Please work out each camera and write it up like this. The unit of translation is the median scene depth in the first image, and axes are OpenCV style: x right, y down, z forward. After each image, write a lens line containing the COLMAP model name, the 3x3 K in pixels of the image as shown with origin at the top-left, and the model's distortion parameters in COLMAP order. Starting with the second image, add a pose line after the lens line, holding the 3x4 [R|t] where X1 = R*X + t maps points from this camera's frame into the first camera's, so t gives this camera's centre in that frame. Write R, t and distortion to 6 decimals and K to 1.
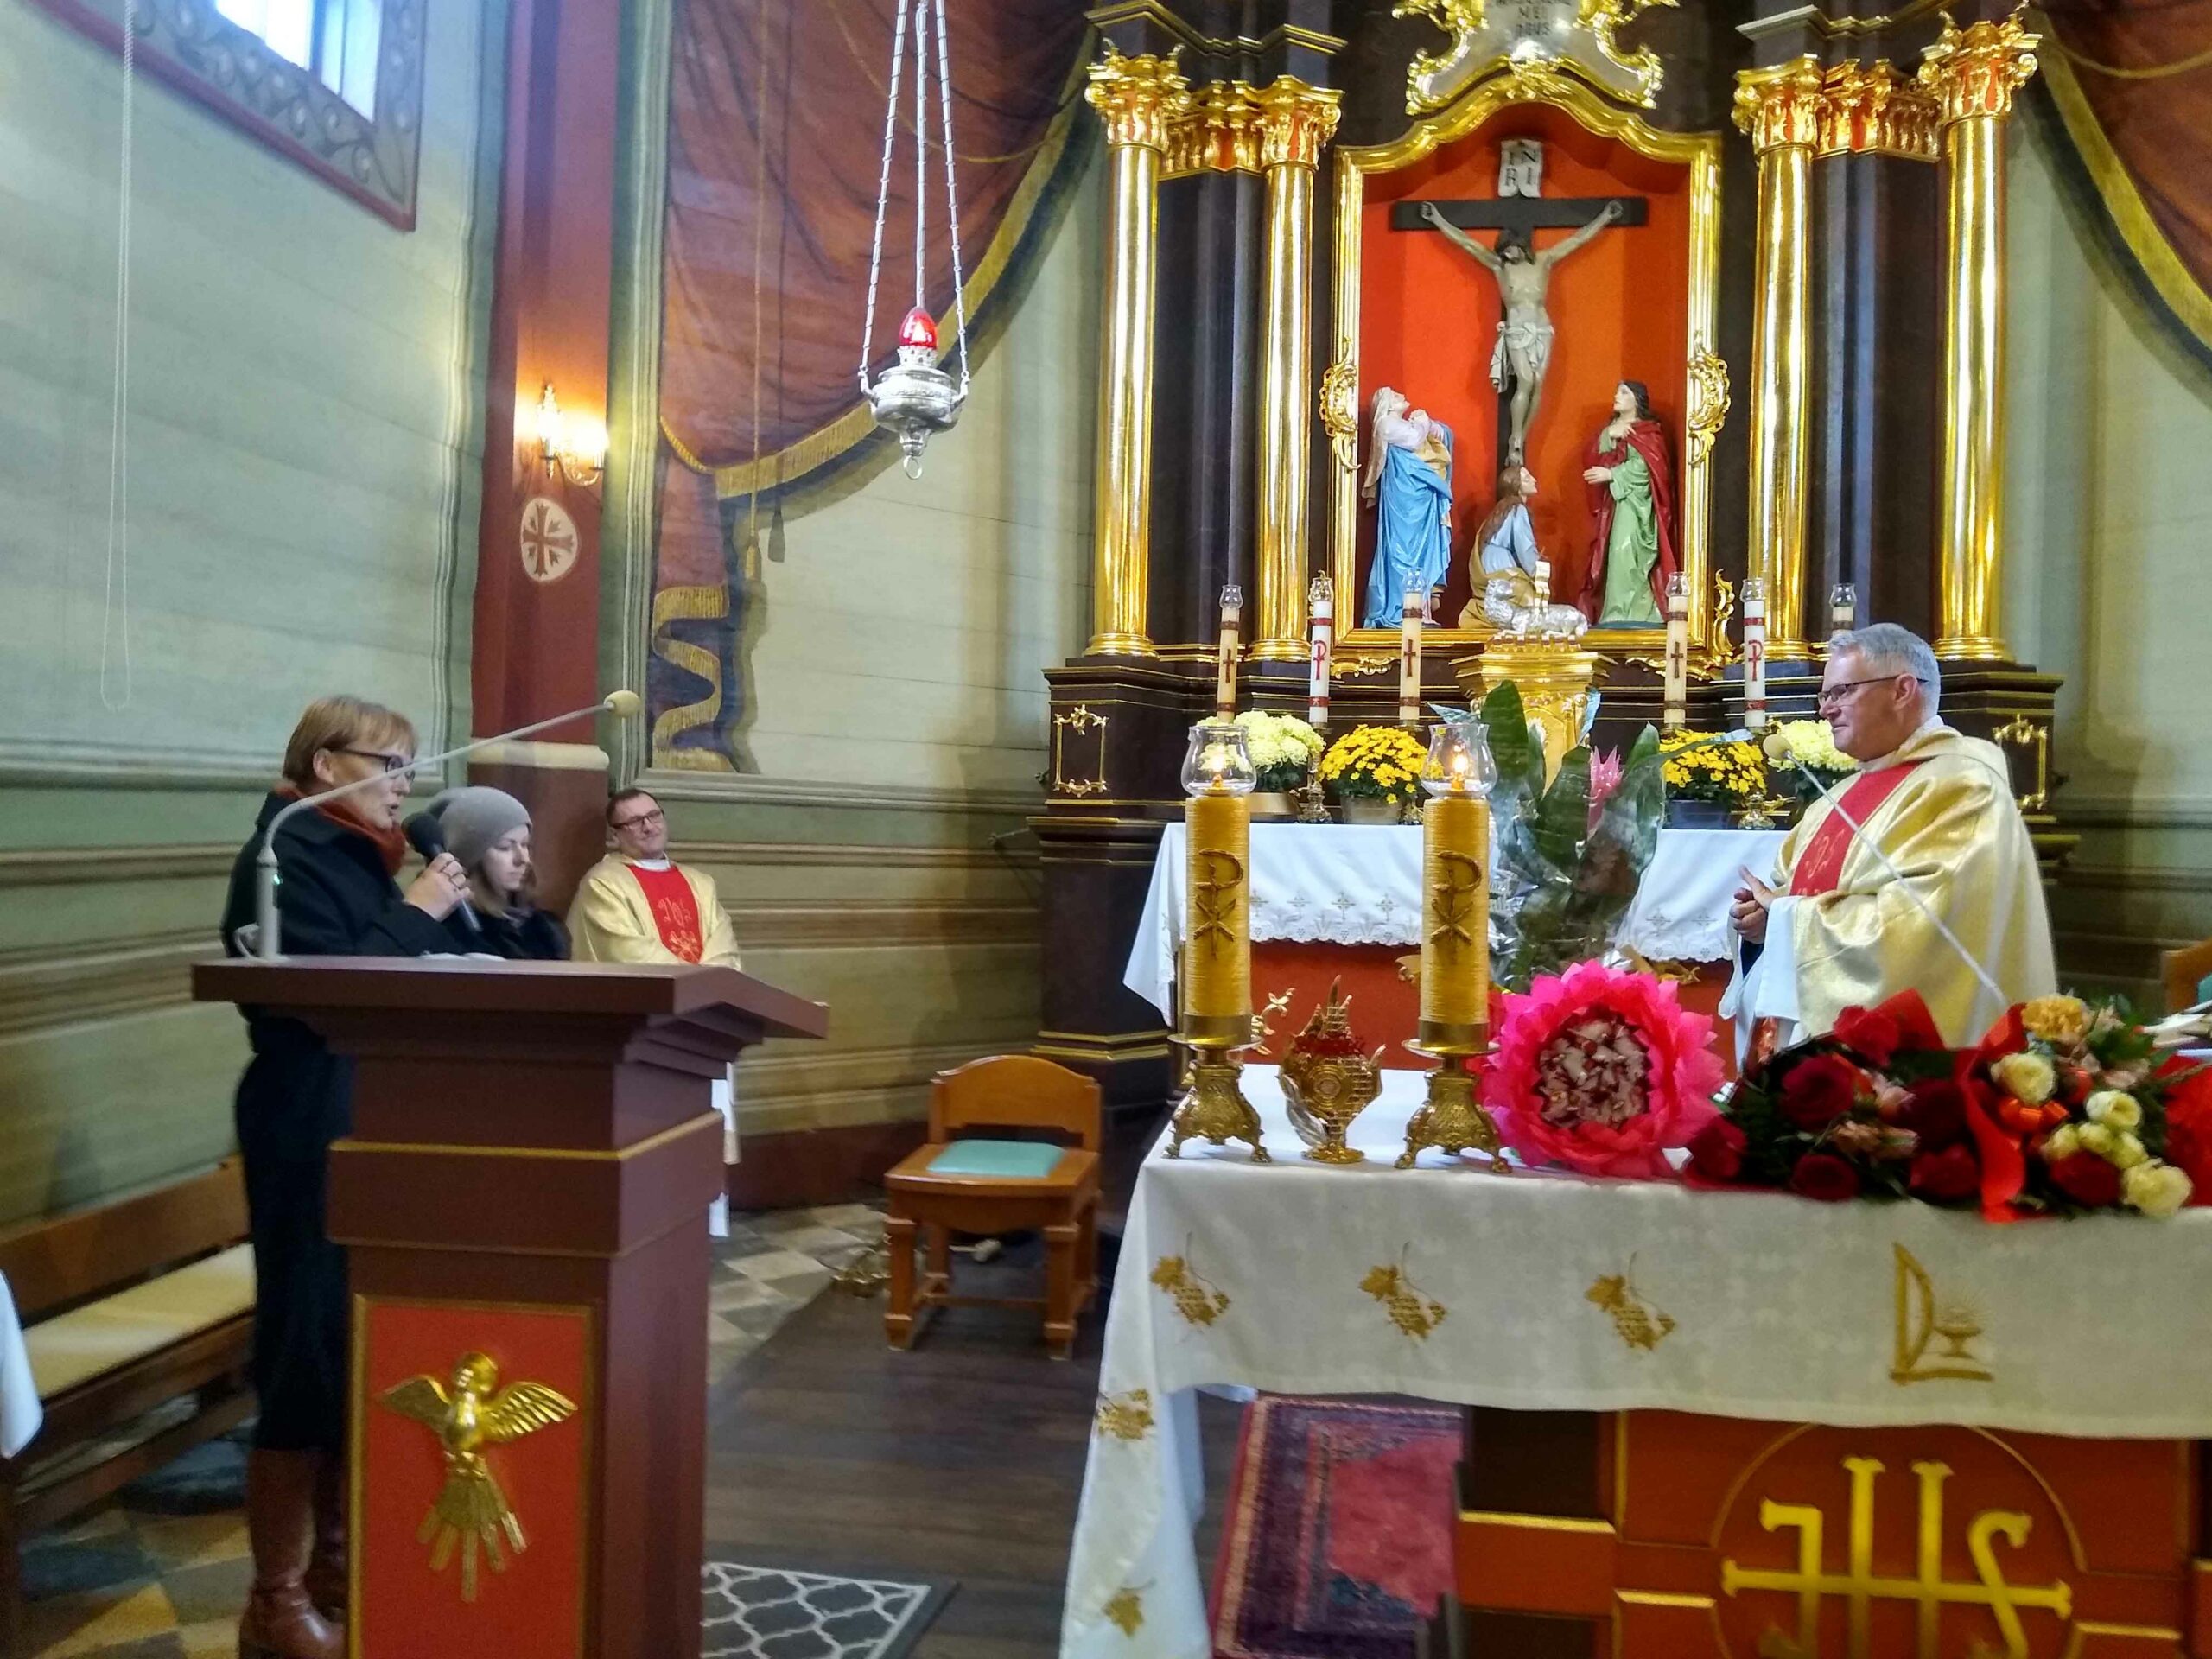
lens RADIAL K [[1715.6, 0, 1112.5], [0, 1715.6, 828.9], [0, 0, 1]] dist [0.088596, -0.150823]
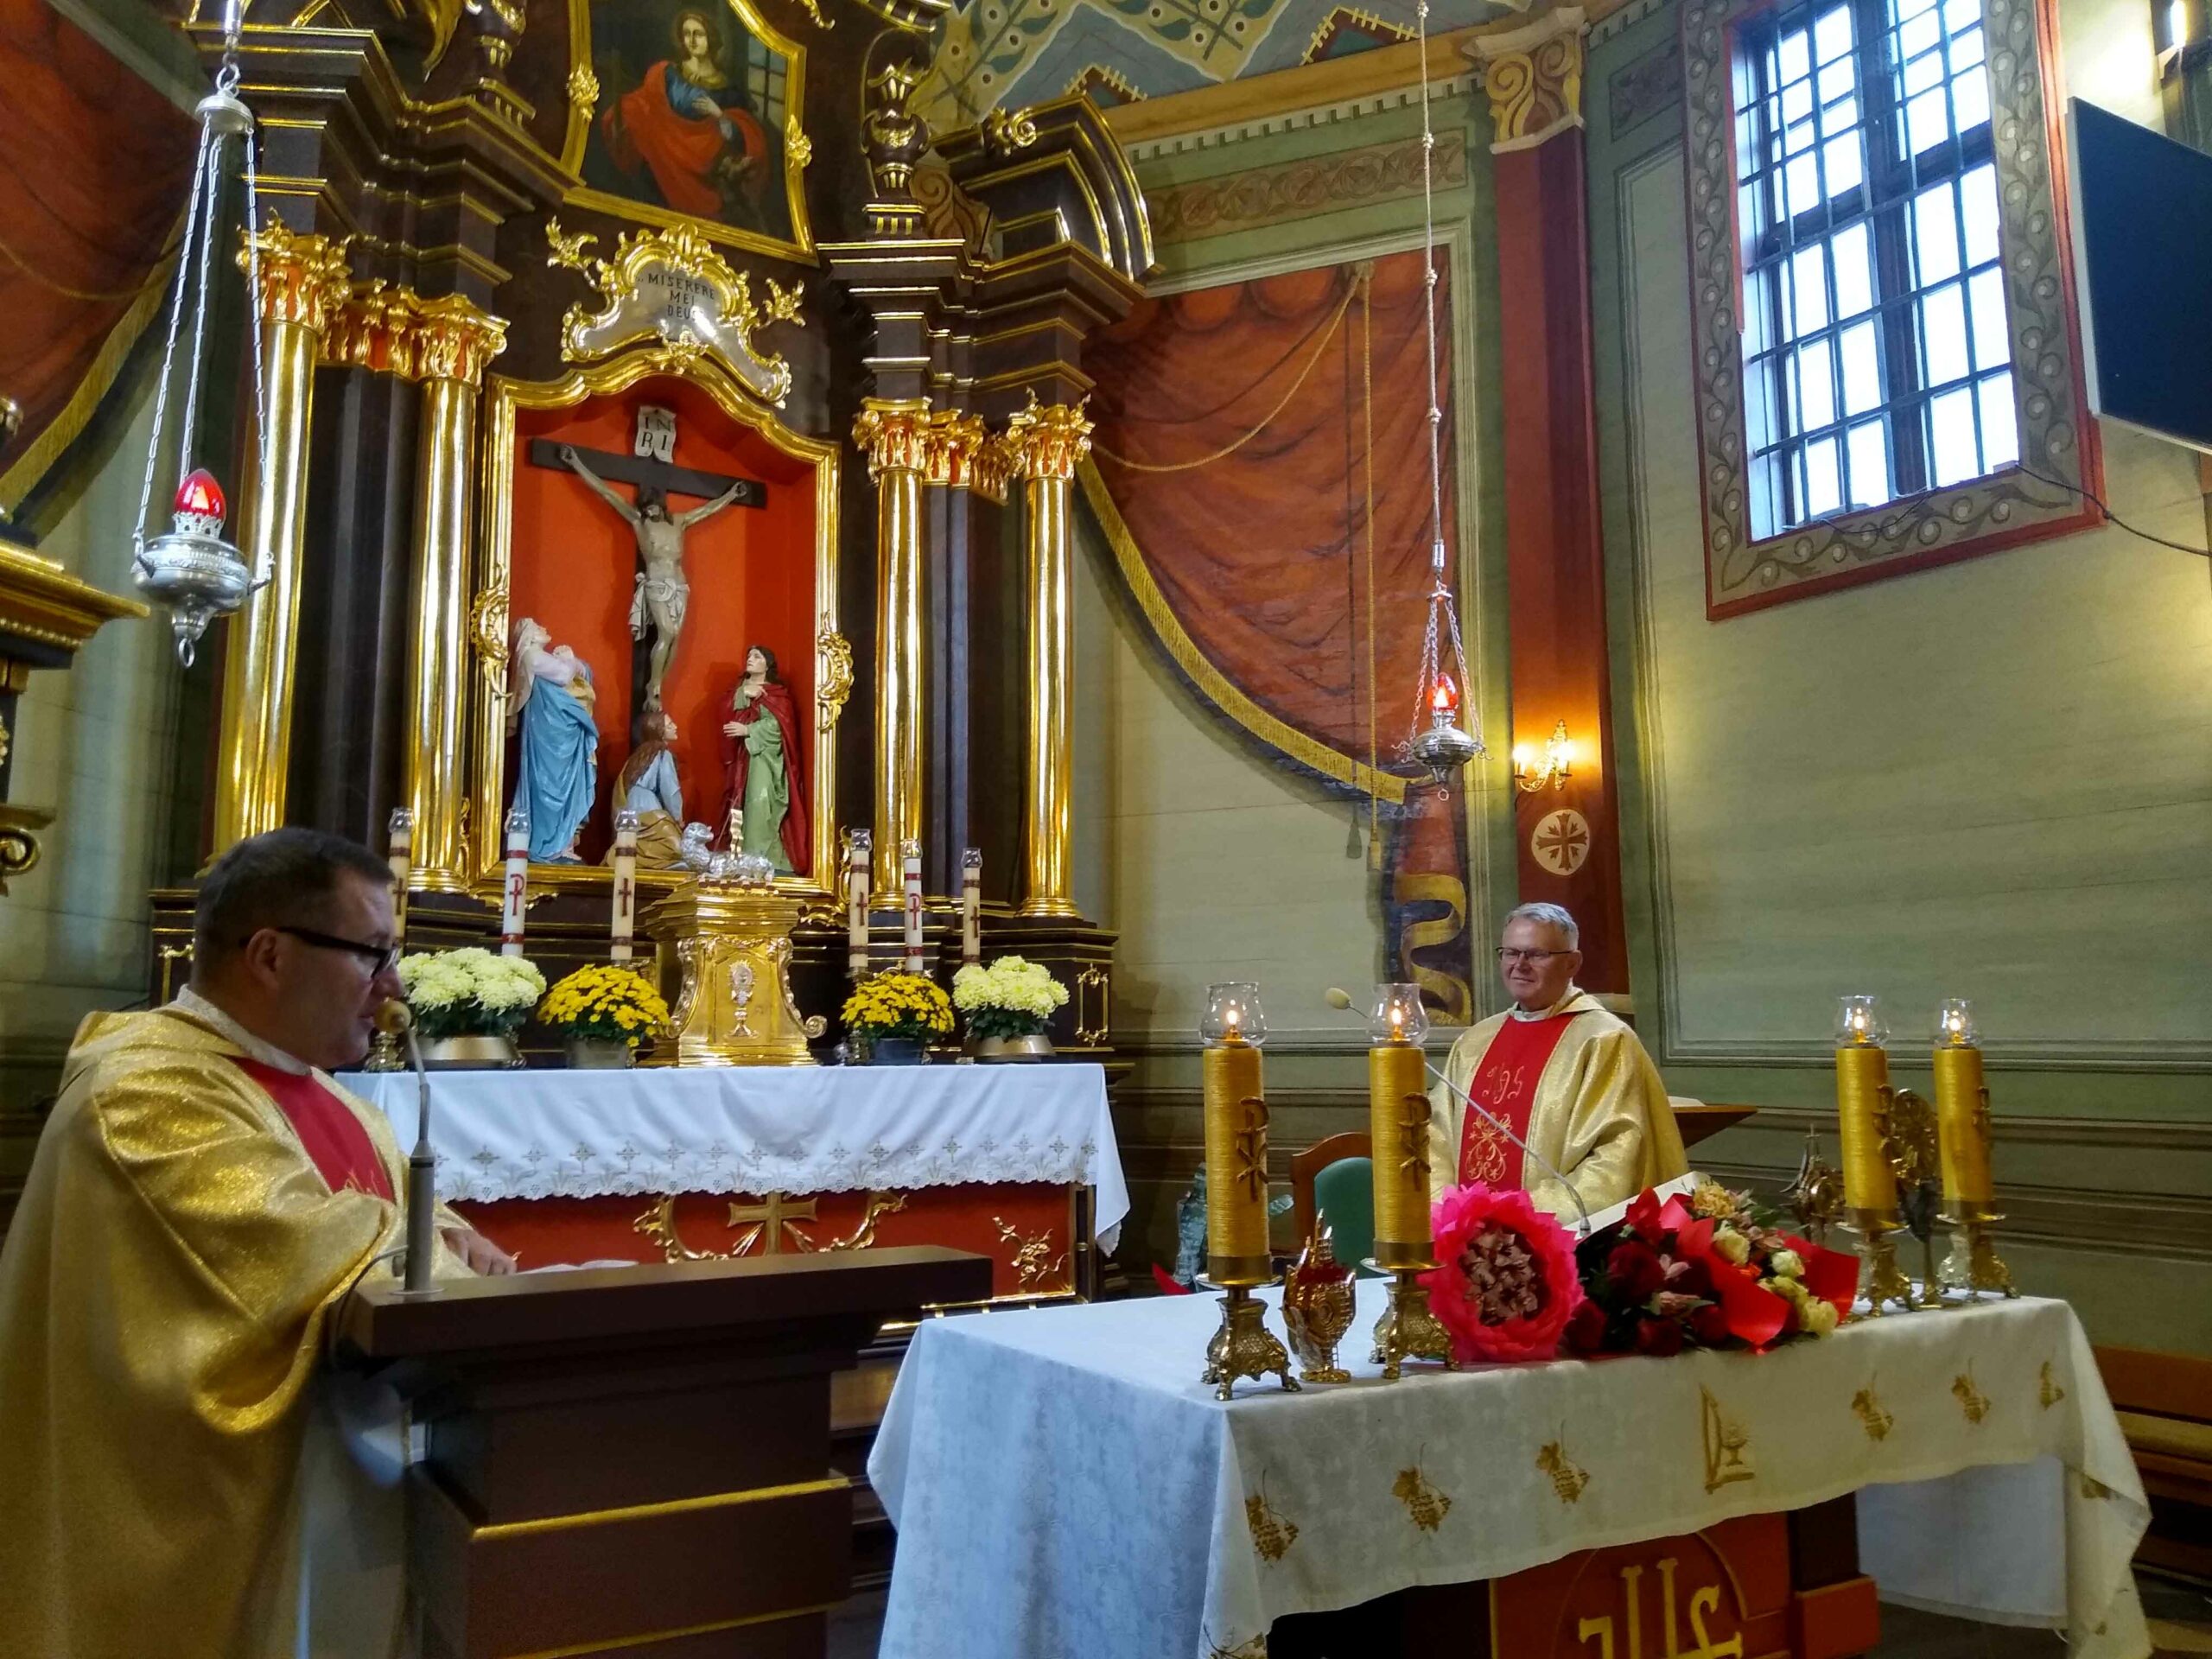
lens RADIAL K [[1708.1, 0, 1102.6], [0, 1708.1, 828.1], [0, 0, 1]] dist [0.094152, -0.153428]
pose [[0.778501, 0.063609, 0.624412, -0.220254], [0.021362, 0.991590, -0.127647, -0.006596], [-0.627280, 0.112712, 0.770594, 0.063807]]
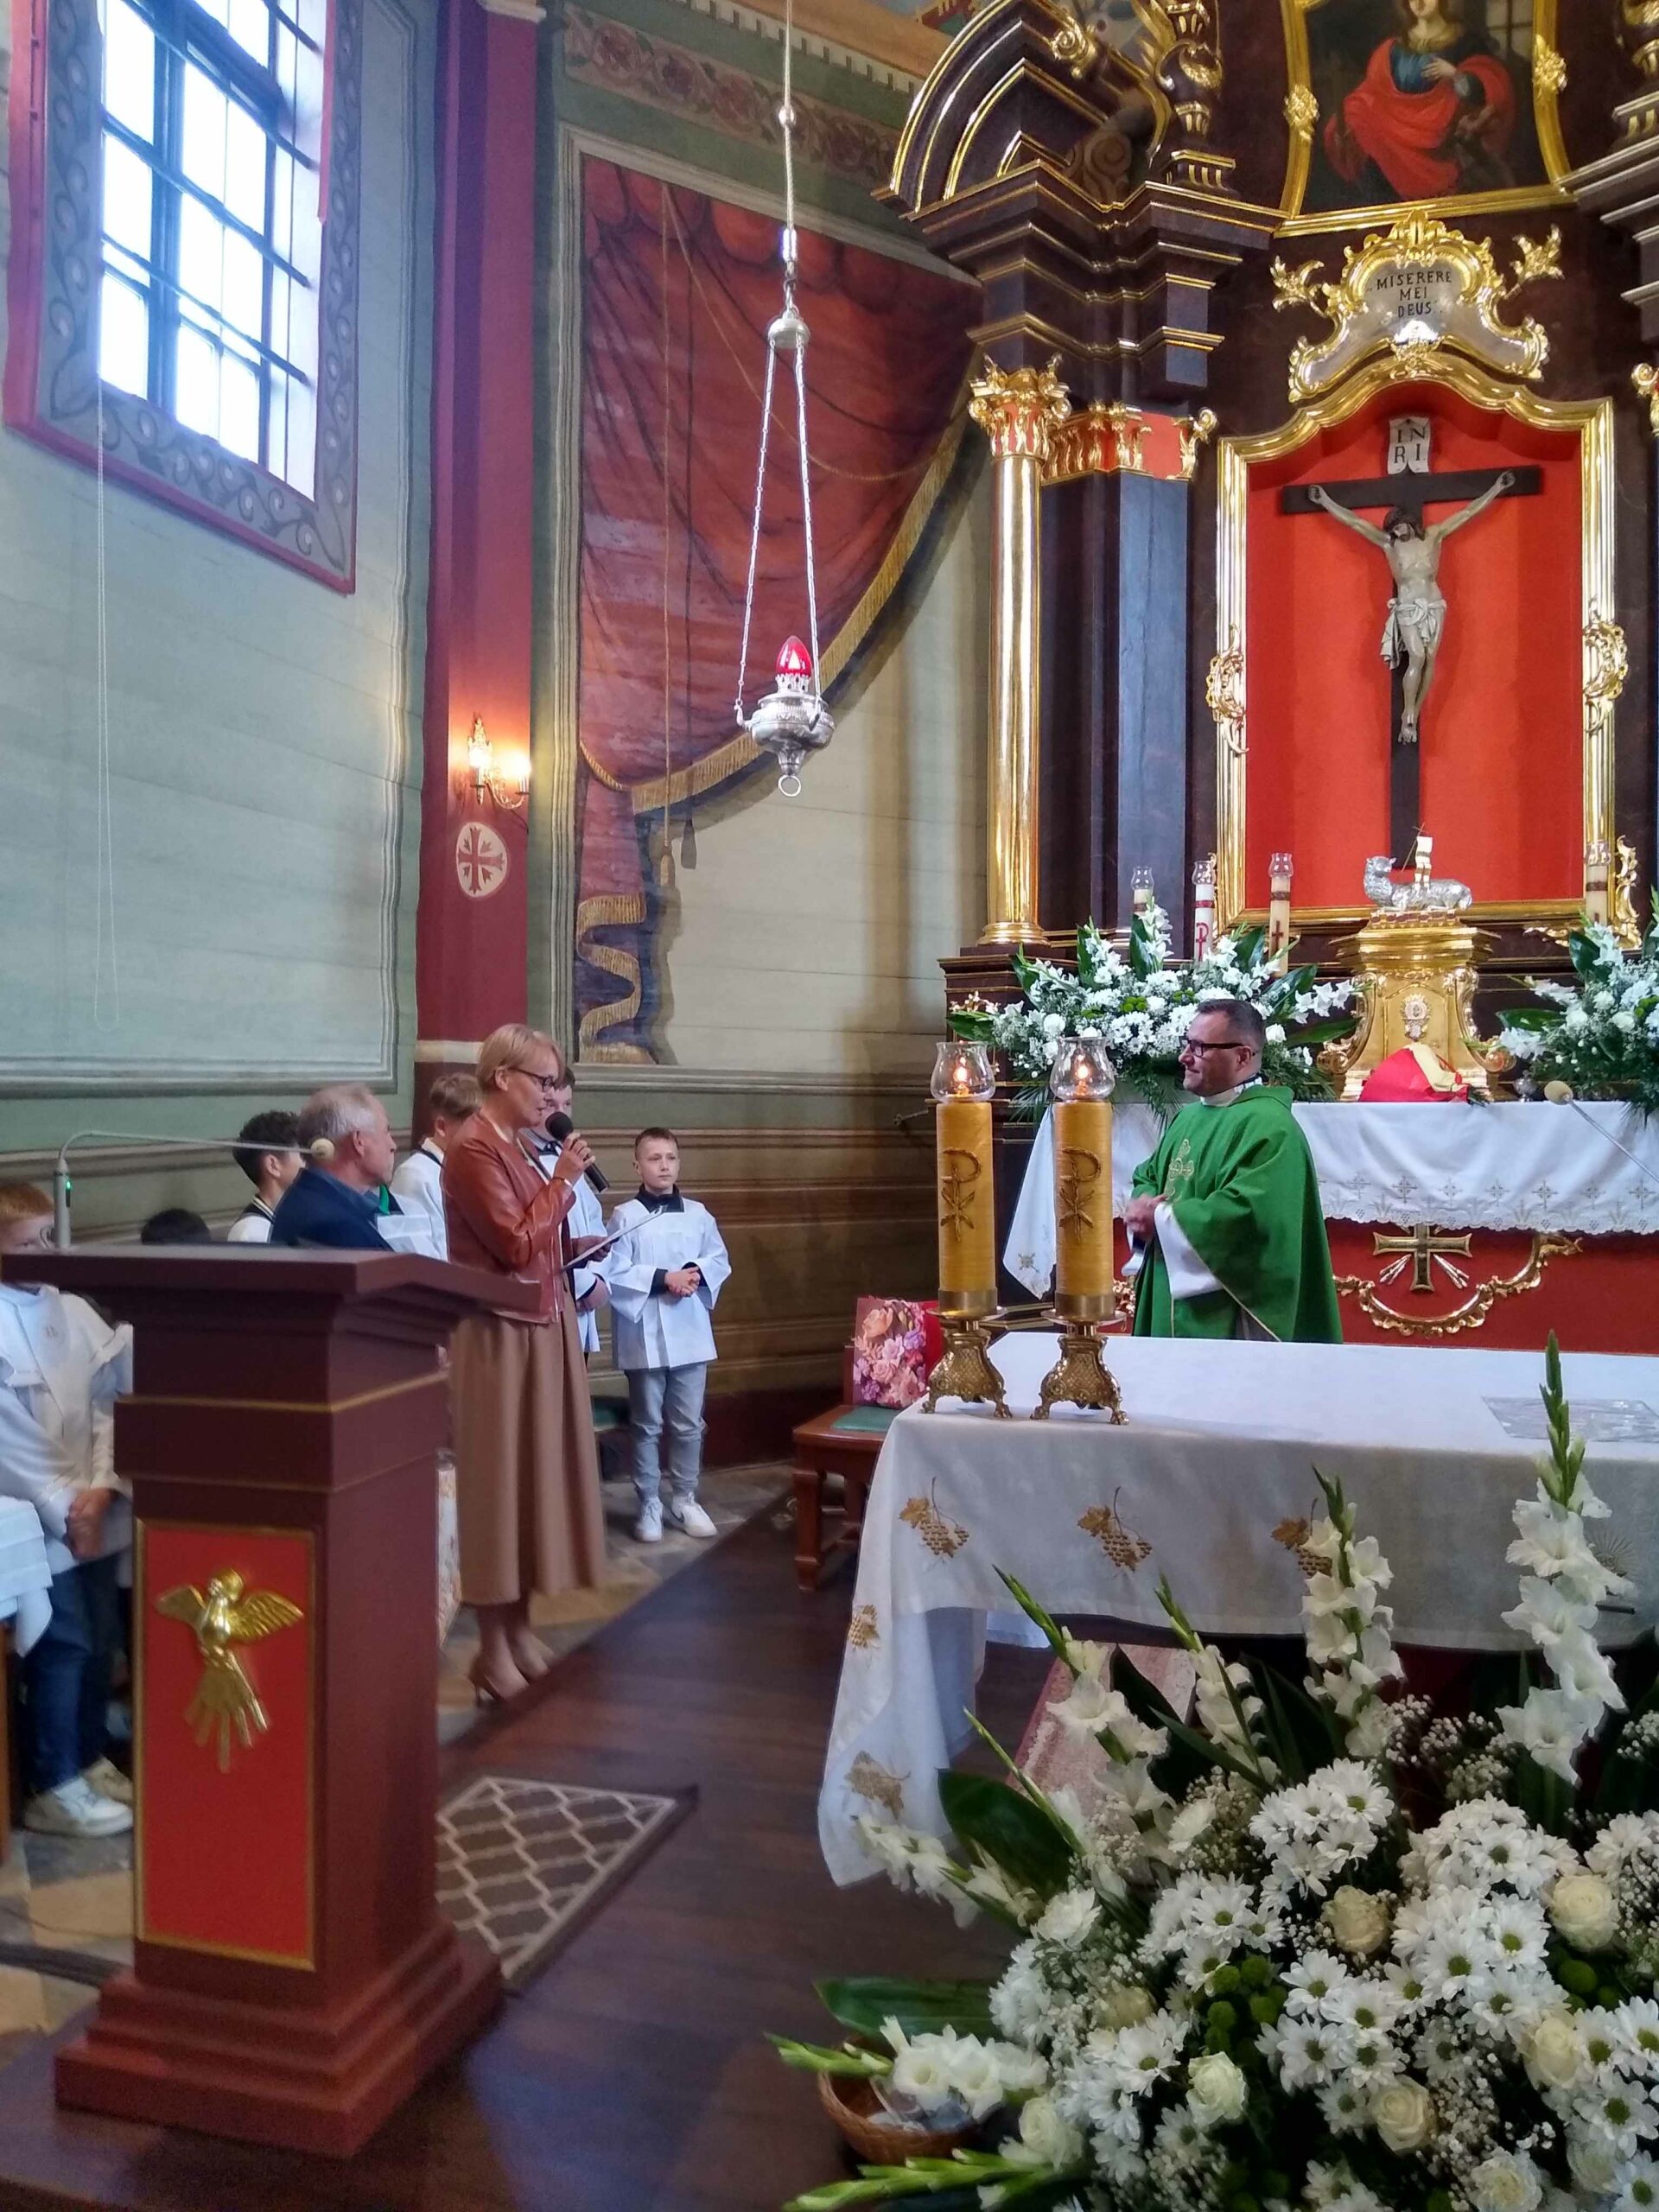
lens RADIAL K [[1701.5, 0, 831.9], [0, 1701.5, 1108.3], [0, 0, 1]] dist [0.096778, -0.160963]
pose [[0.989612, -0.018484, -0.142570, 0.045165], [0.019139, 0.999812, 0.003225, -0.006428], [0.142484, -0.005920, 0.989779, -0.048509]]
